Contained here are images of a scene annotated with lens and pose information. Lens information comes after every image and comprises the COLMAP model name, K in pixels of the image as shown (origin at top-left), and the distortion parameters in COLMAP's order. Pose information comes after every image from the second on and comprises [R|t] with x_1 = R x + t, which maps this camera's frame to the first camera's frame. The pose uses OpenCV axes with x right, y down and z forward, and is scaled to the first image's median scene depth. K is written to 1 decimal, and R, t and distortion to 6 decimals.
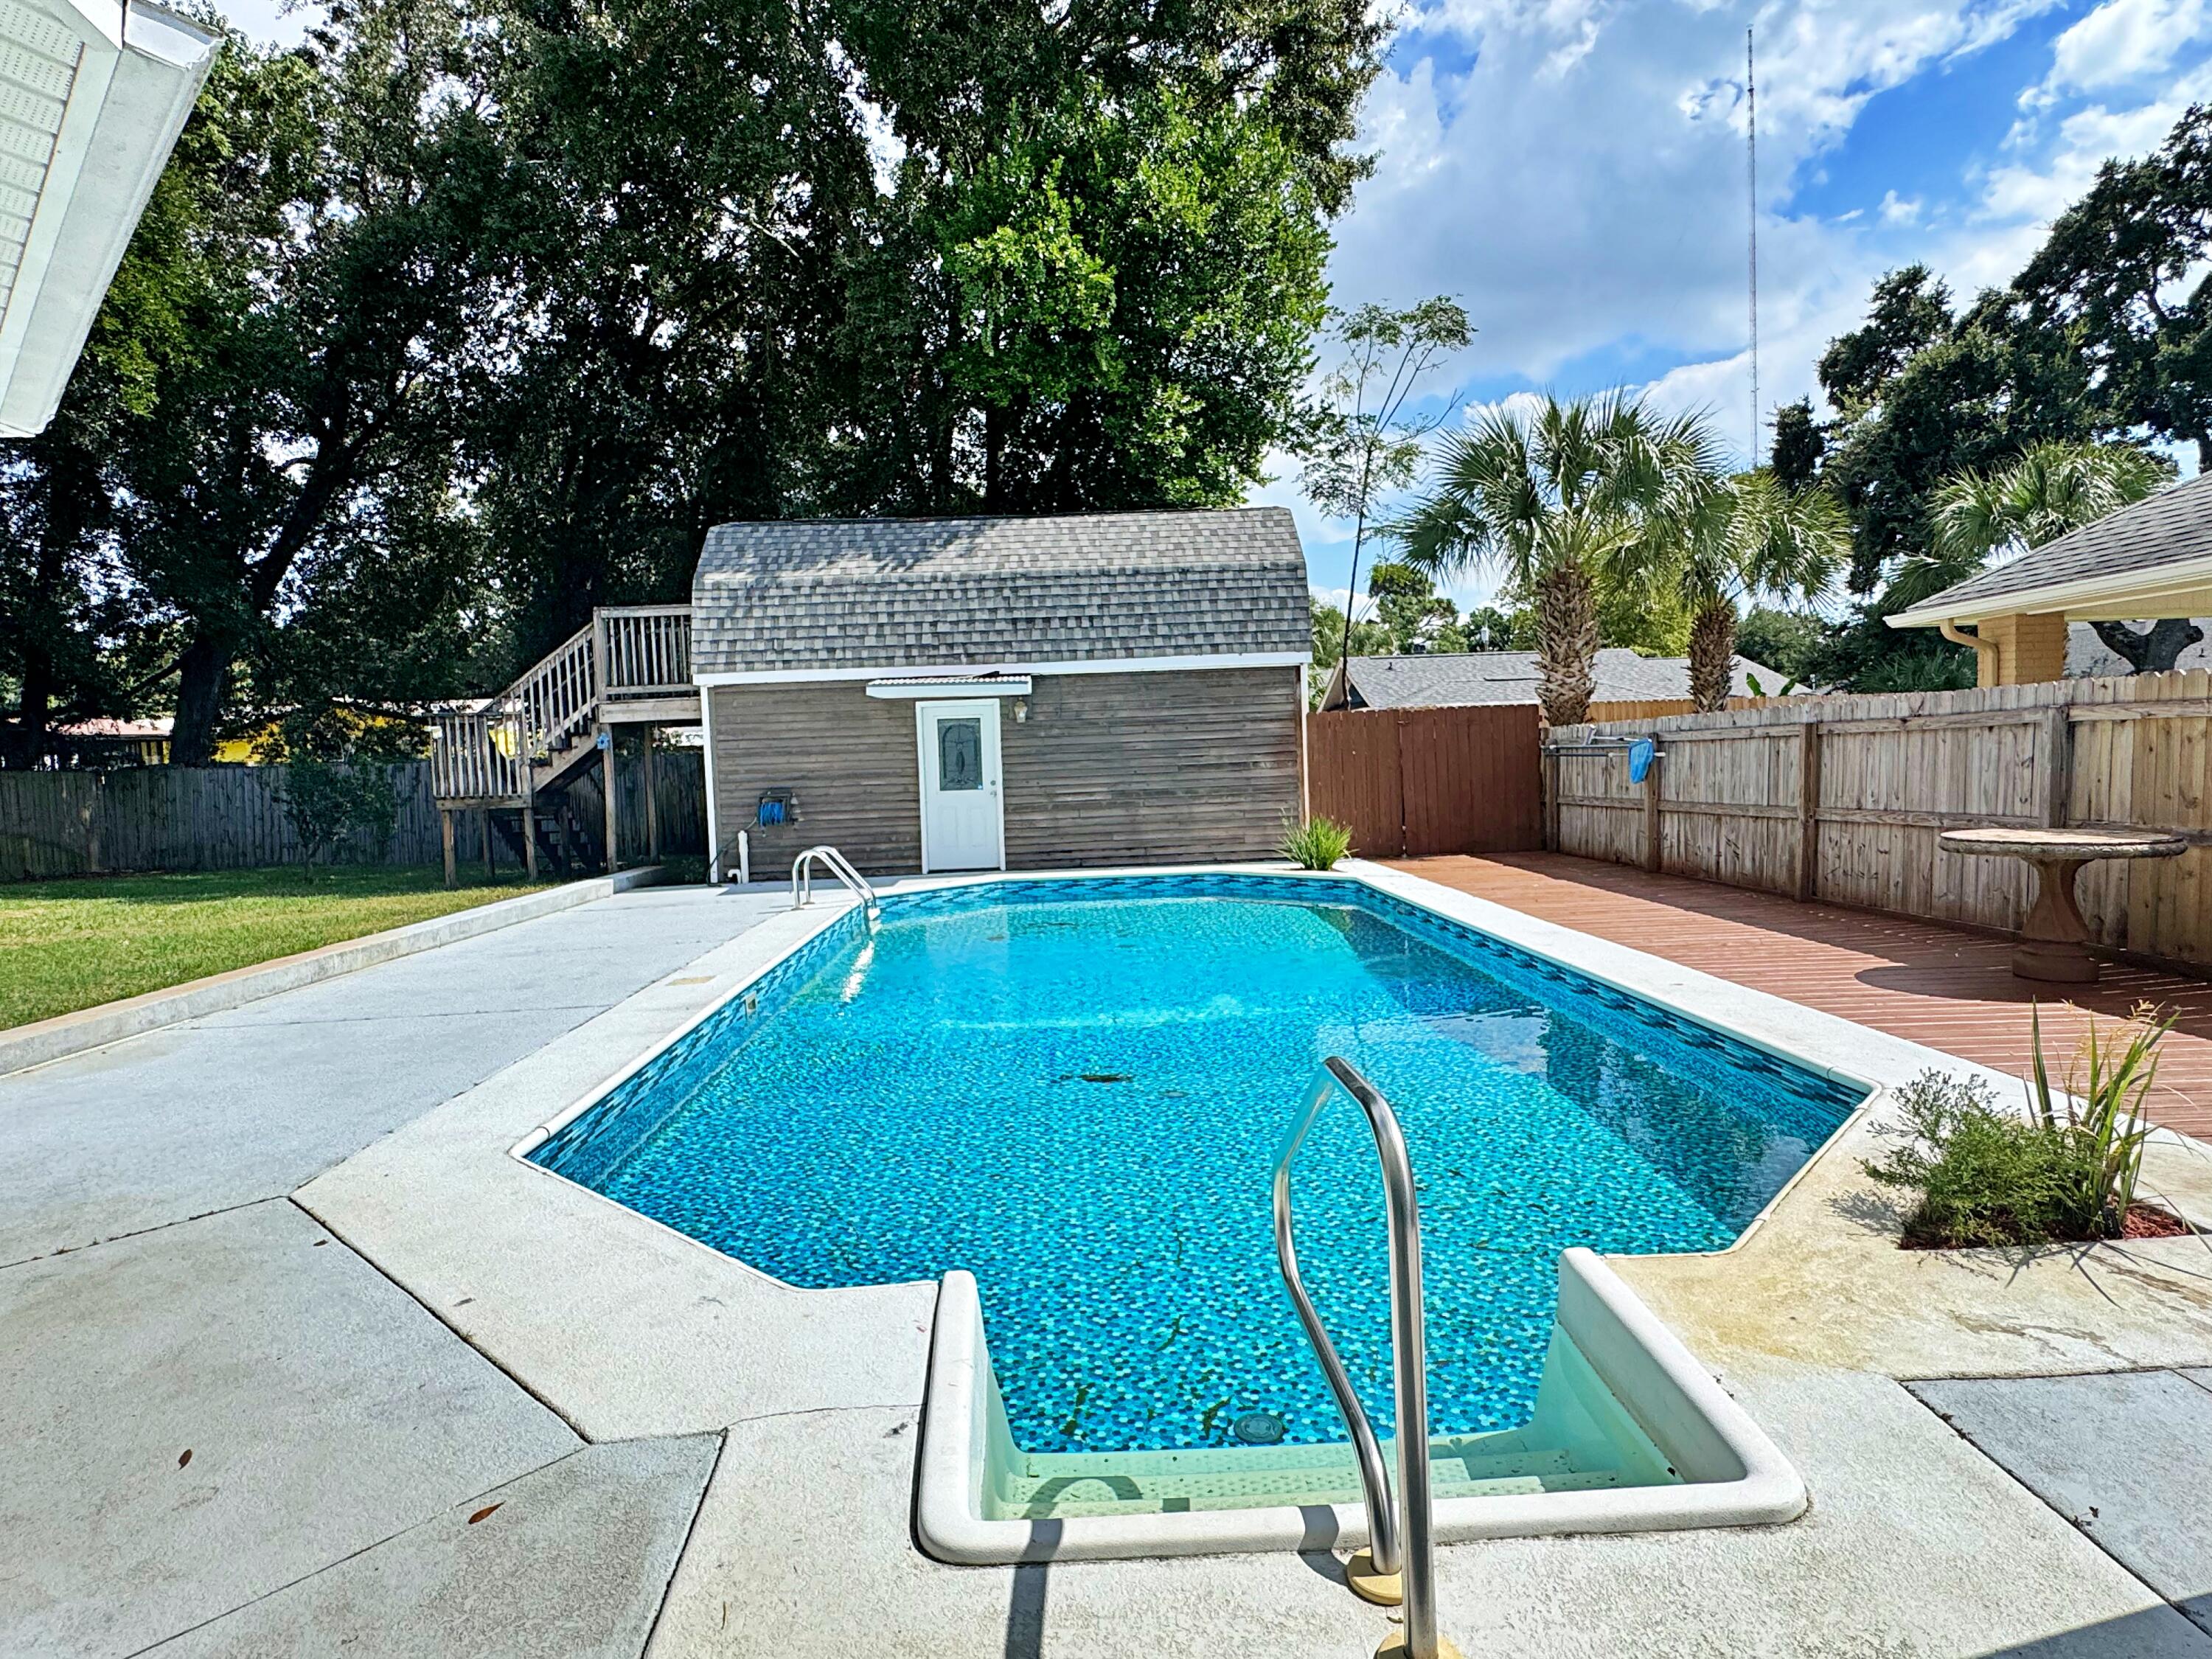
lens RADIAL K [[1229.0, 0, 1108.2], [0, 1229.0, 832.4], [0, 0, 1]] dist [-0.001356, -0.000034]
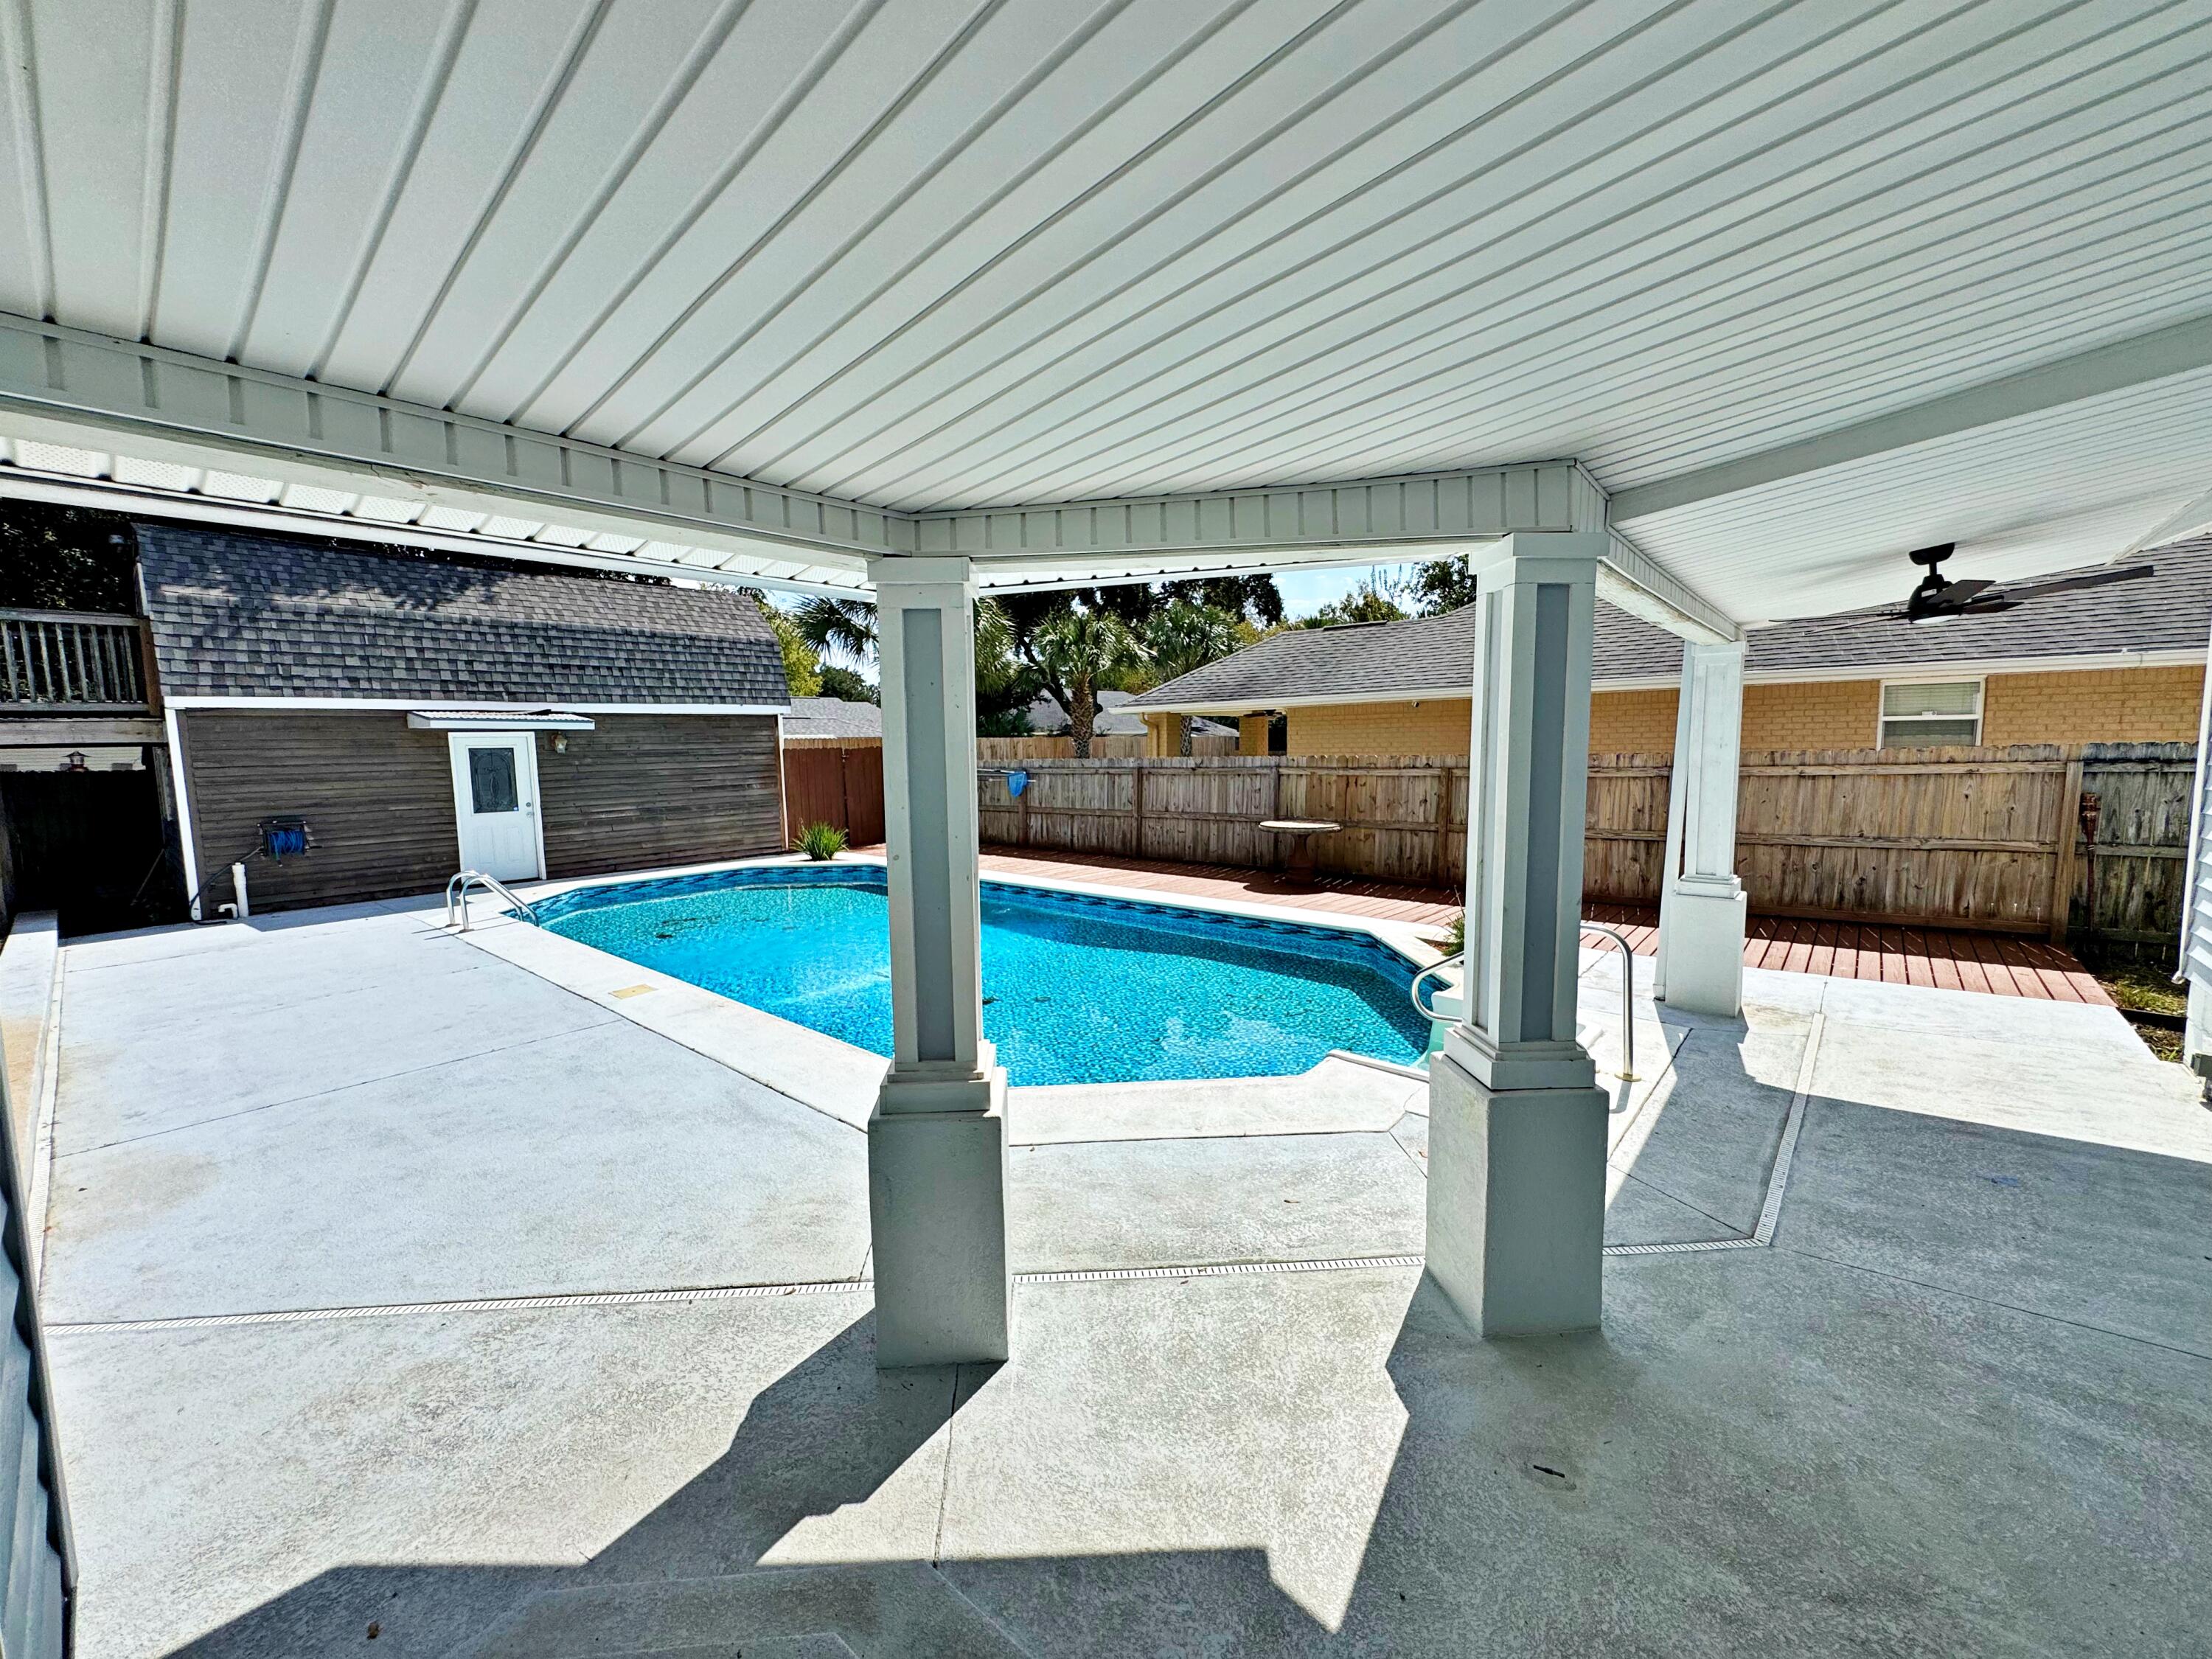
lens RADIAL K [[887.3, 0, 1103.2], [0, 887.3, 827.9], [0, 0, 1]] dist [-0.002889, 0.000360]
pose [[0.683275, -0.046441, 0.728683, -0.338914], [0.035789, 0.998906, 0.030104, -0.024908], [-0.729284, 0.005509, 0.684189, 0.040857]]
